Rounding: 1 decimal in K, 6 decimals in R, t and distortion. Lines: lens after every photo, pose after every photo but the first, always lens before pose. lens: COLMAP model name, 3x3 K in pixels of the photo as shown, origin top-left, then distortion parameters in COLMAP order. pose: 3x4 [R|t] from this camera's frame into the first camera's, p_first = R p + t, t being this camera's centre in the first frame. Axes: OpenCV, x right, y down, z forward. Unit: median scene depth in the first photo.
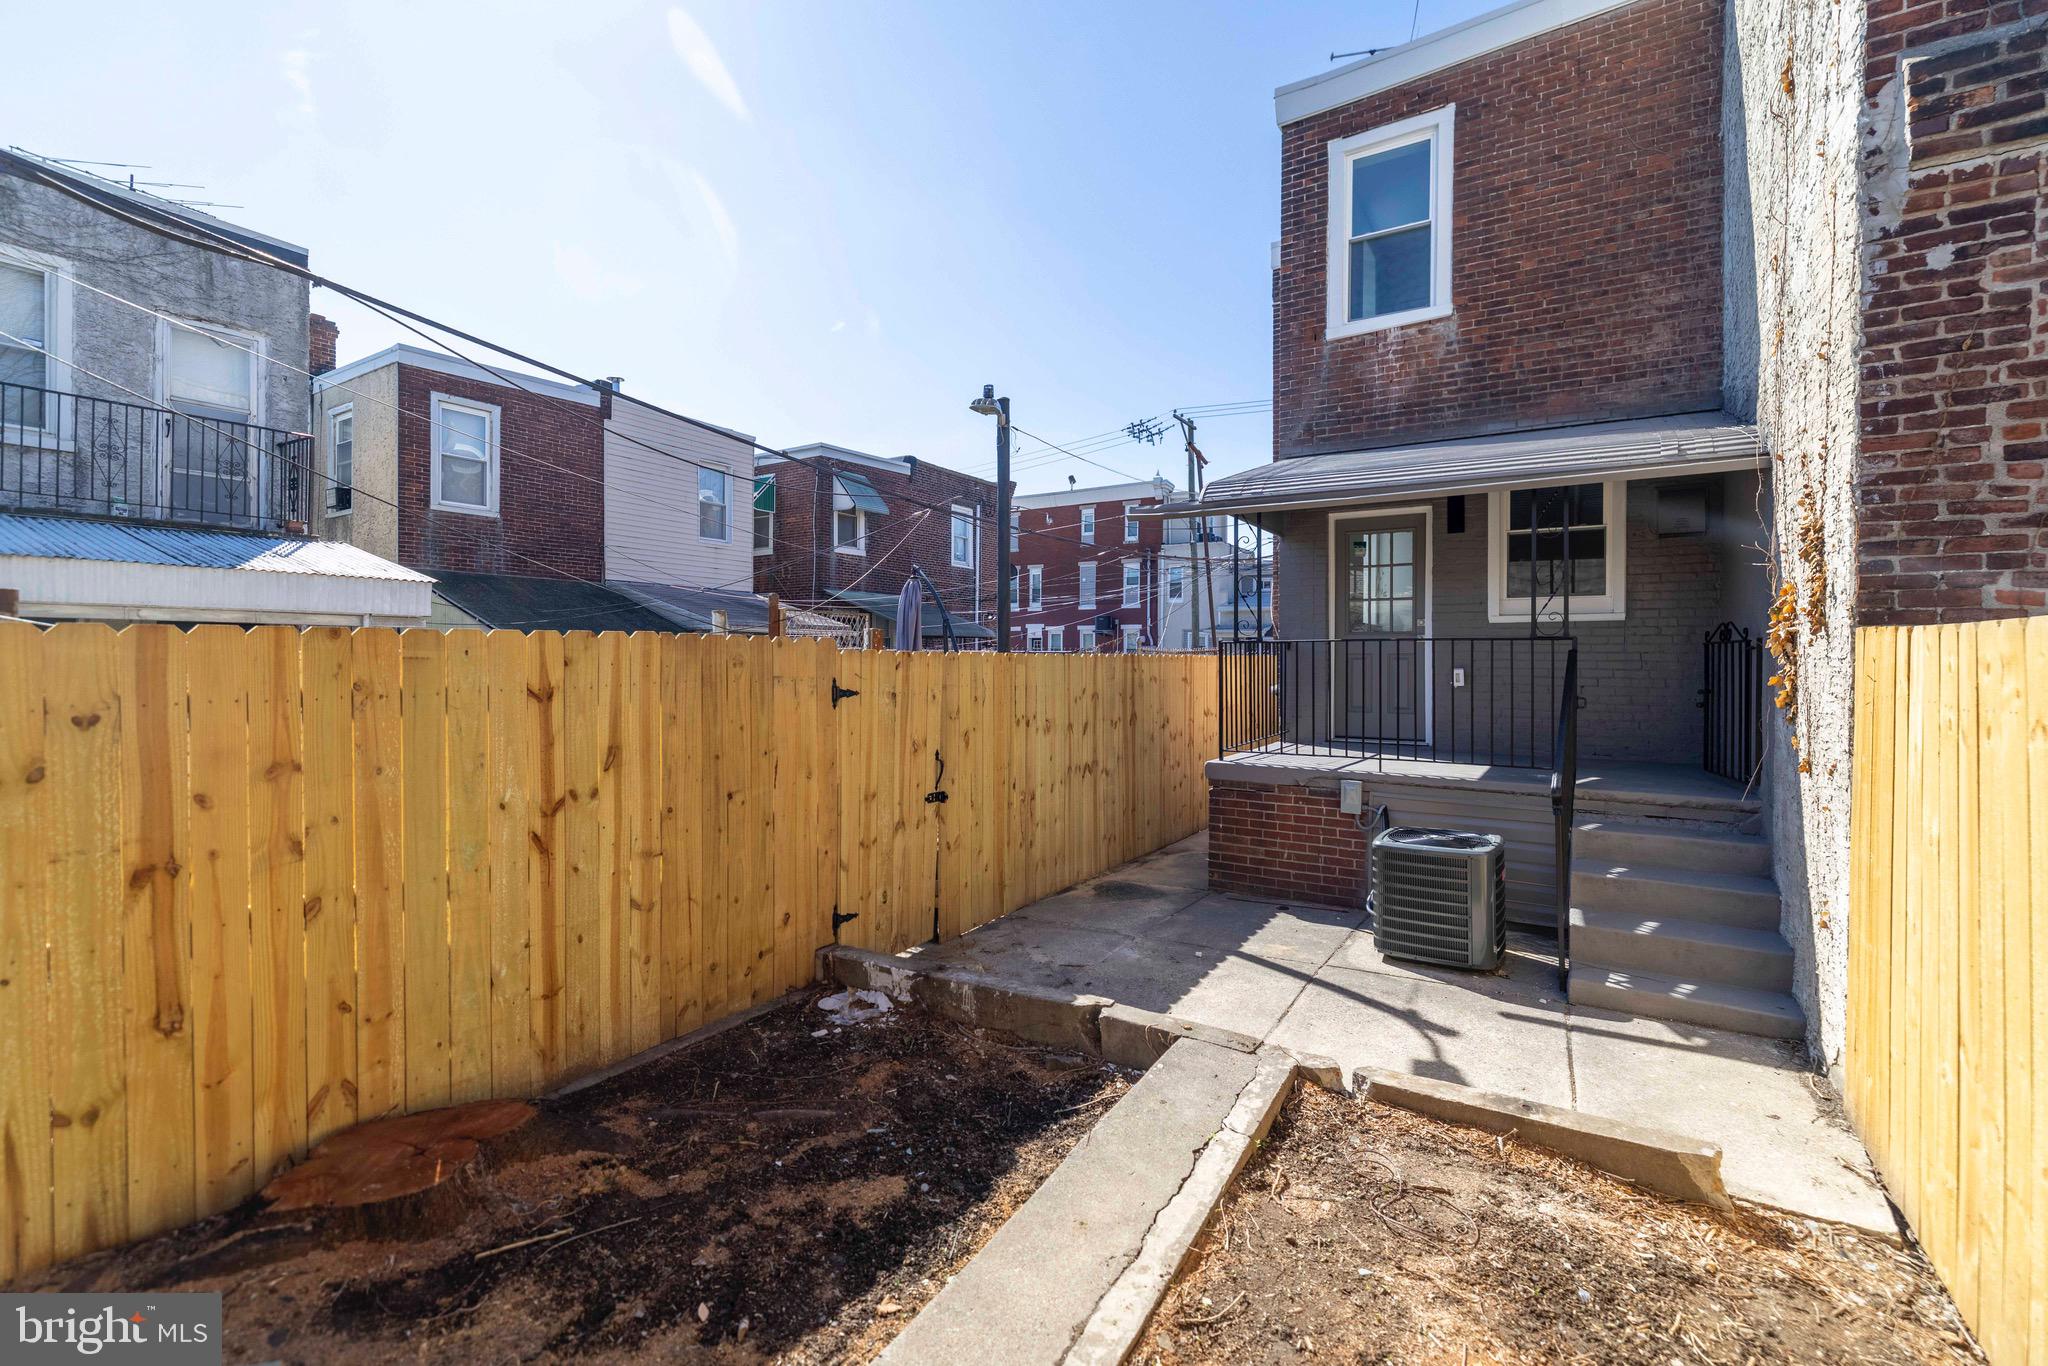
lens RADIAL K [[900.3, 0, 987.6], [0, 900.3, 672.6], [0, 0, 1]] dist [-0.000186, -0.000004]
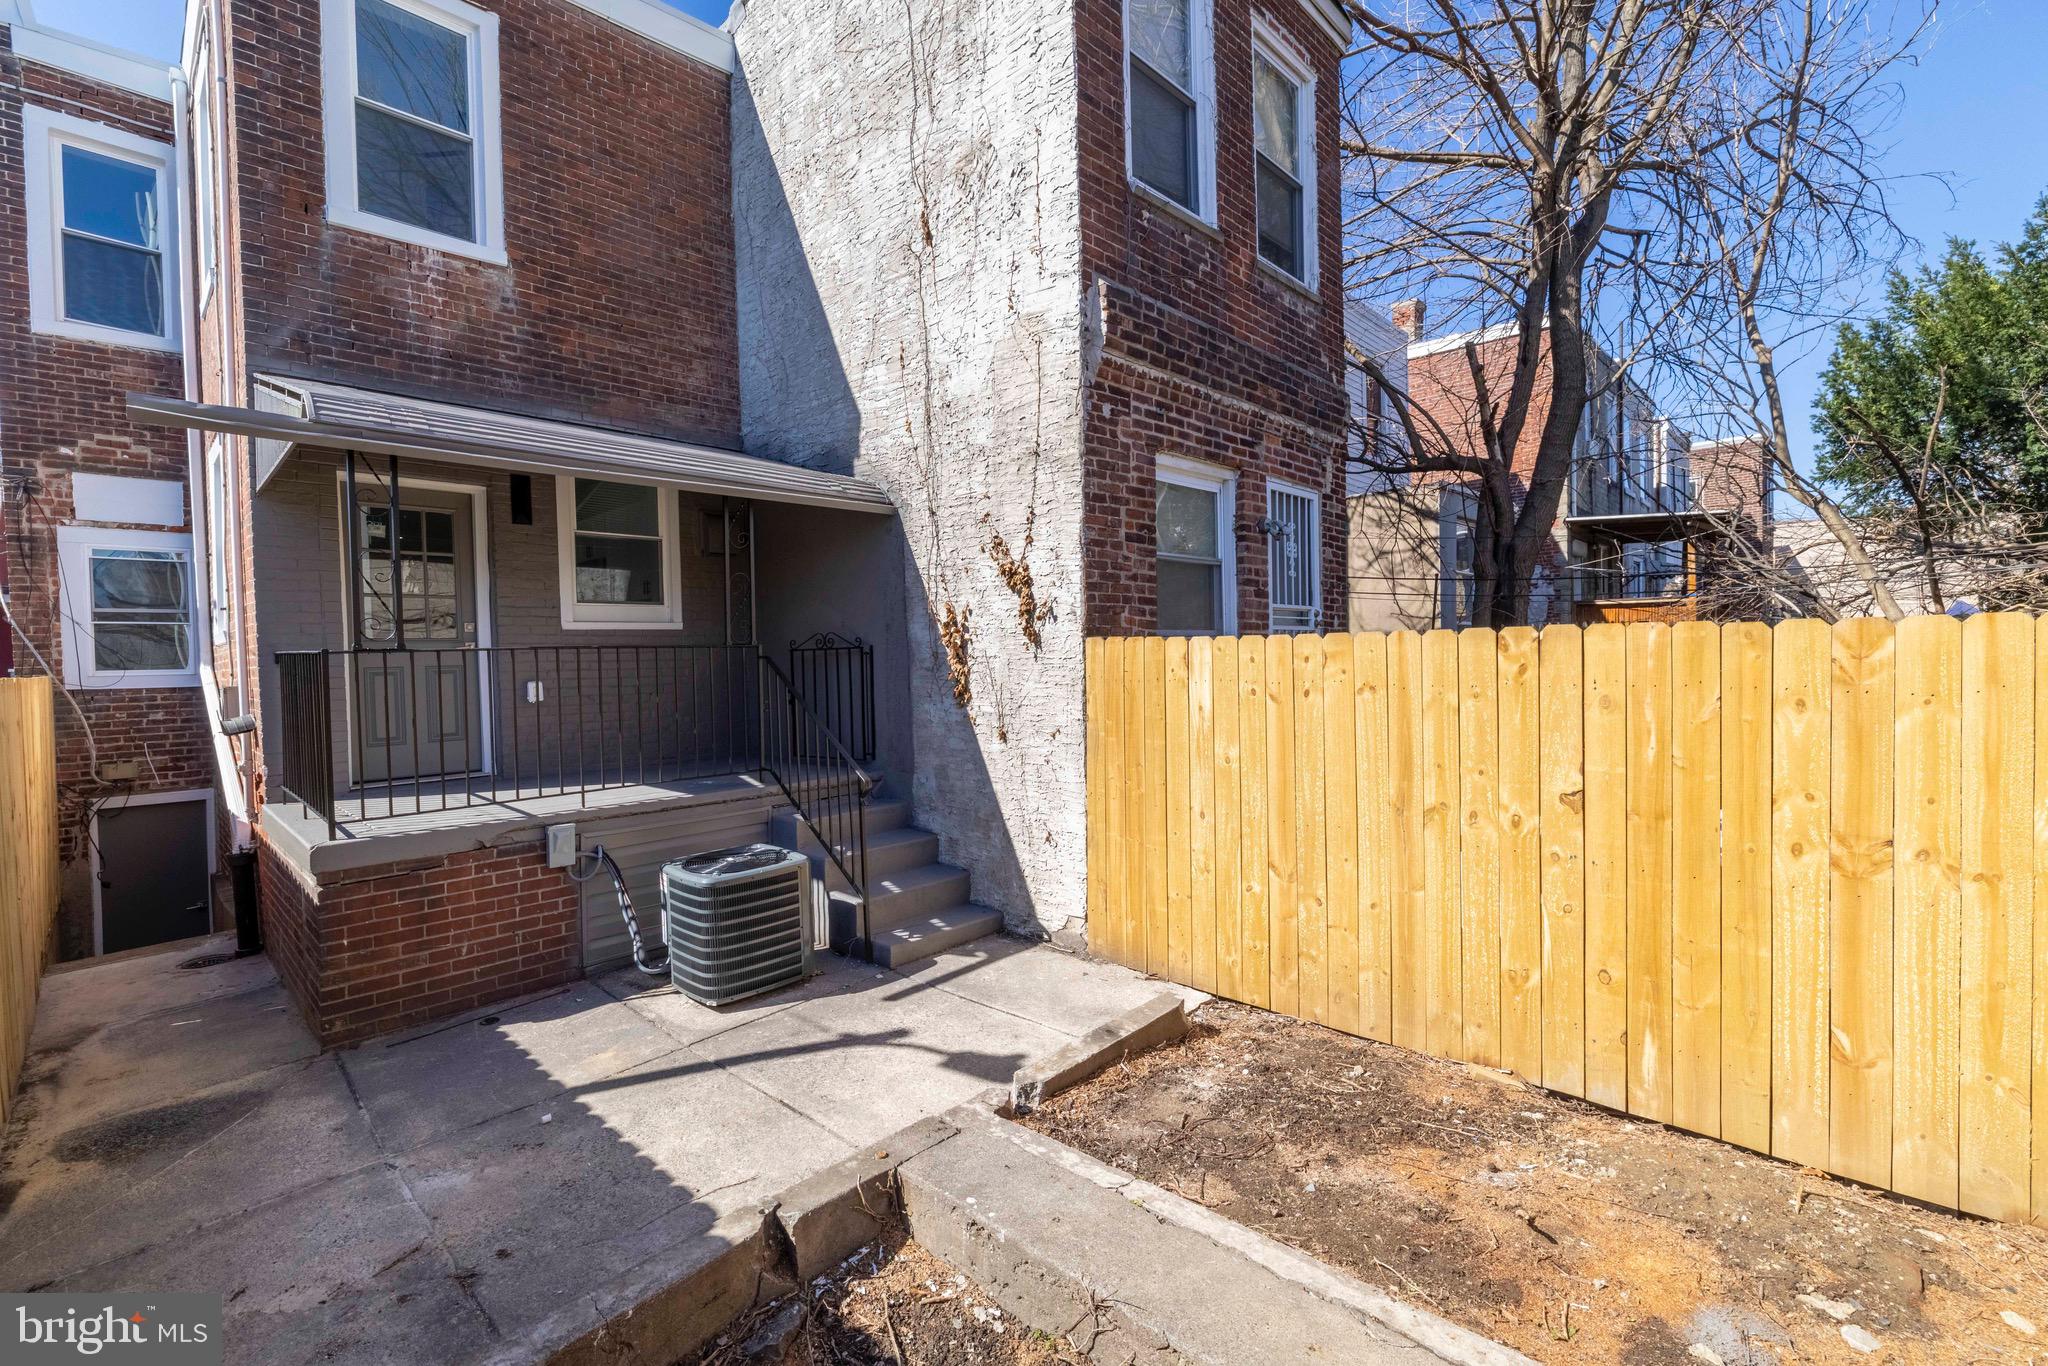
lens RADIAL K [[898.5, 0, 1024.0], [0, 898.5, 683.0], [0, 0, 1]] dist [-0.000944, 0.000059]
pose [[0.165959, -0.038691, 0.985373, -0.292346], [0.039768, 0.998680, 0.032515, -0.013857], [-0.985331, 0.033790, 0.167278, 0.444958]]
